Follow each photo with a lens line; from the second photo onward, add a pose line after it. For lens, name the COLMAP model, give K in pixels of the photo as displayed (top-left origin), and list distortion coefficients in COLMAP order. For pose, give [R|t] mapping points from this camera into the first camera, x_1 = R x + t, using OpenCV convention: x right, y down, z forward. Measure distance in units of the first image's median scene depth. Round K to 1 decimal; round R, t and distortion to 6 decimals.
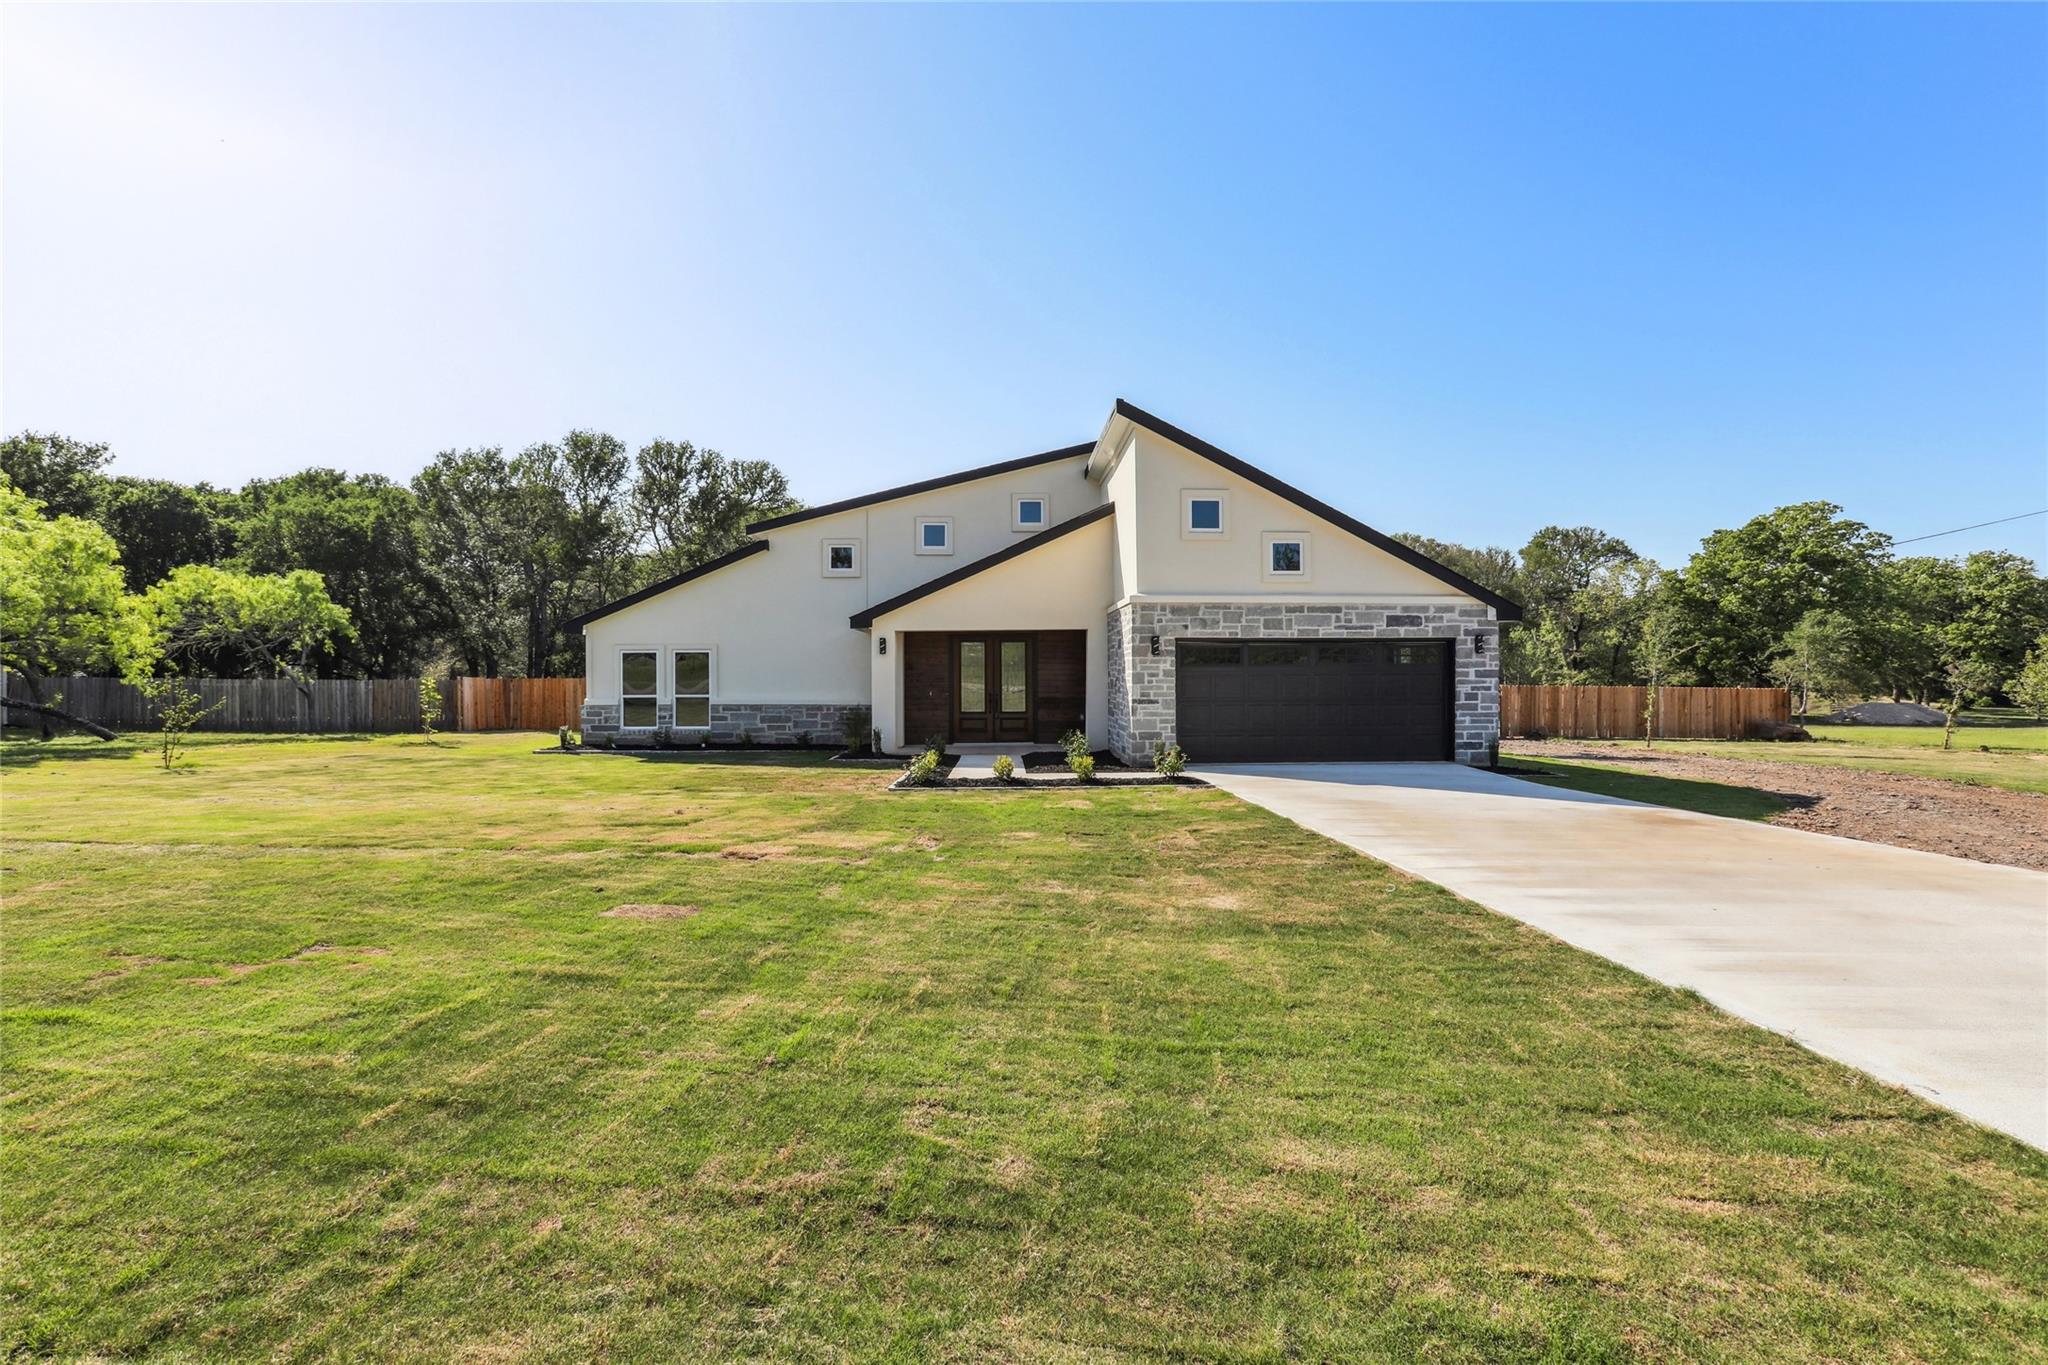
lens RADIAL K [[937.2, 0, 1024.2], [0, 937.2, 680.5], [0, 0, 1]] dist [-0.031134, 0.002445]
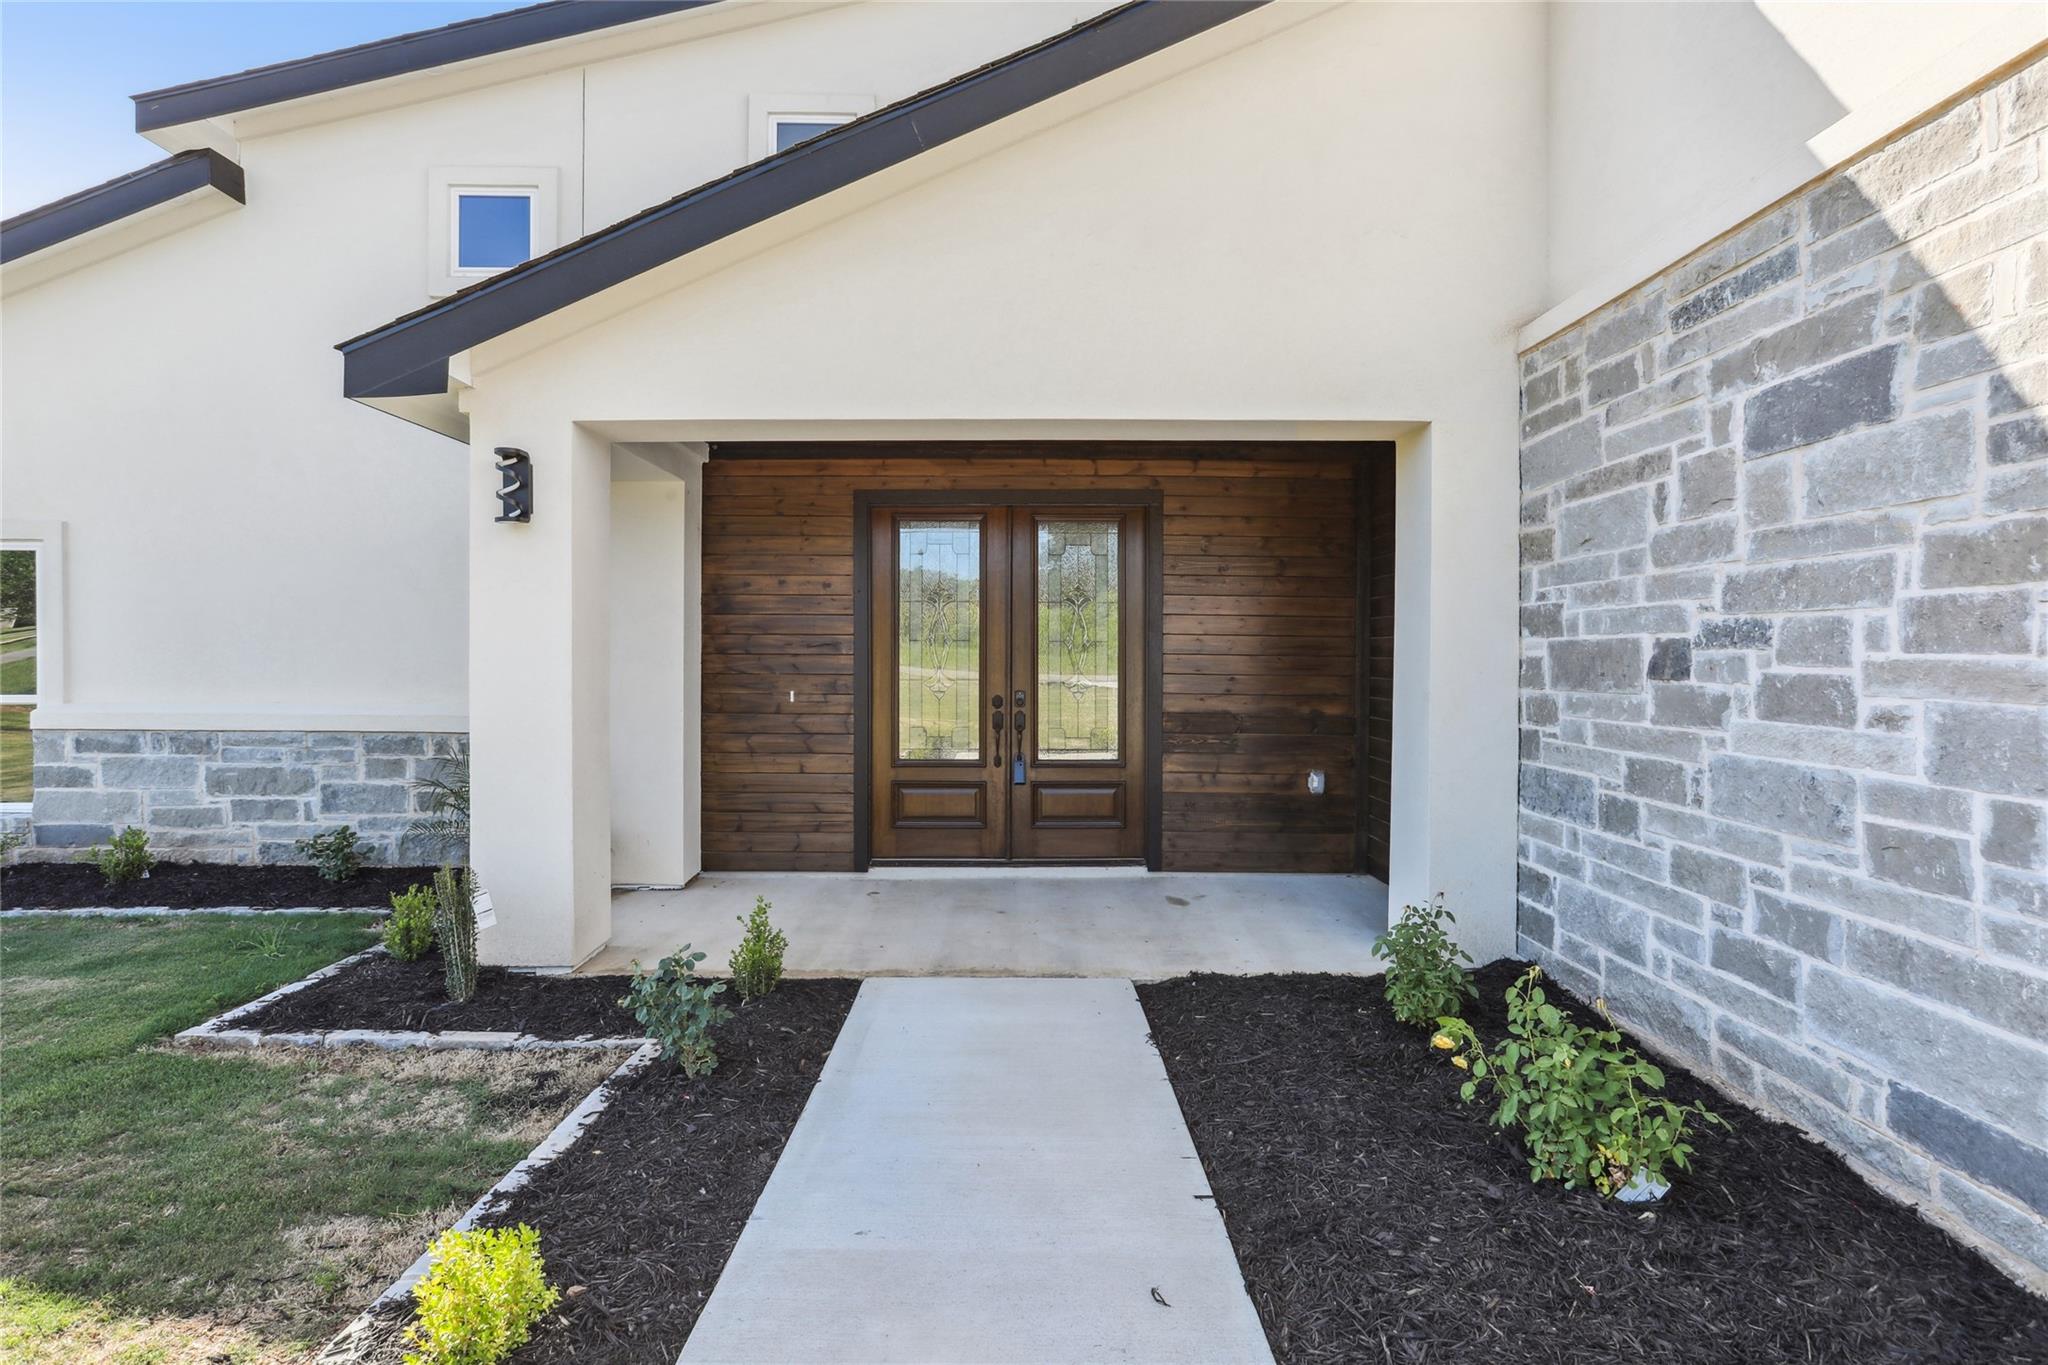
lens RADIAL K [[1034.4, 0, 1022.0], [0, 1034.4, 679.9], [0, 0, 1]] dist [-0.025534, -0.000181]
pose [[0.999977, 0.006792, 0.000264, -0.029582], [-0.006795, 0.999890, 0.013163, 0.004272], [-0.000174, -0.013164, 0.999913, 0.694633]]
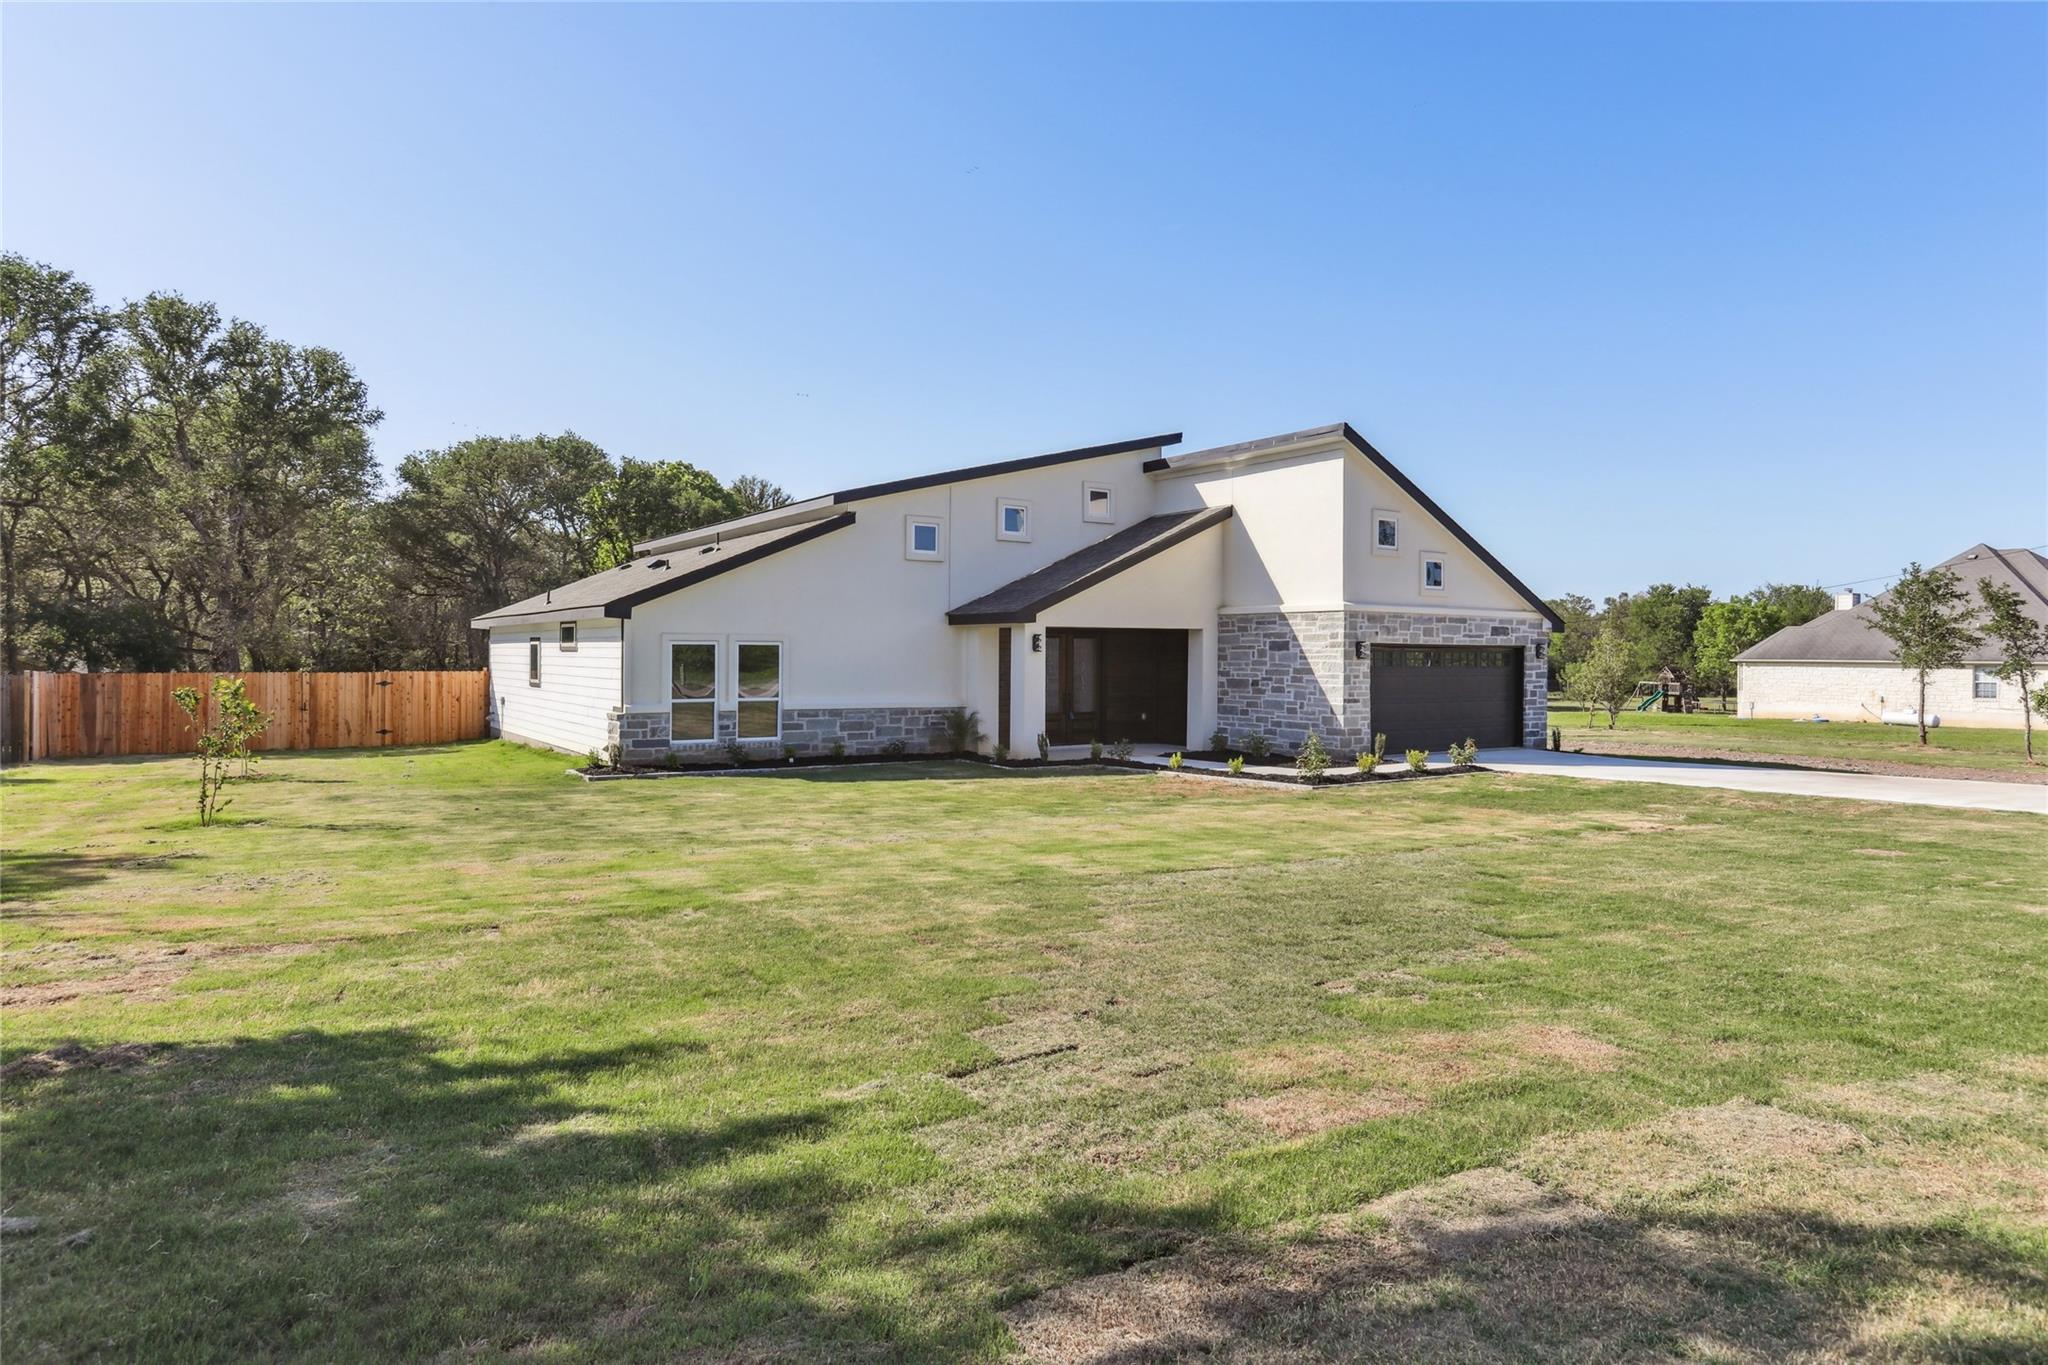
lens RADIAL K [[1203.6, 0, 1024.3], [0, 1203.6, 681.8], [0, 0, 1]] dist [-0.004774, -0.000697]
pose [[0.851093, -0.002965, 0.525007, -0.715018], [-0.002647, 0.999947, 0.009939, -0.009702], [-0.525009, -0.009849, 0.851040, 0.001533]]
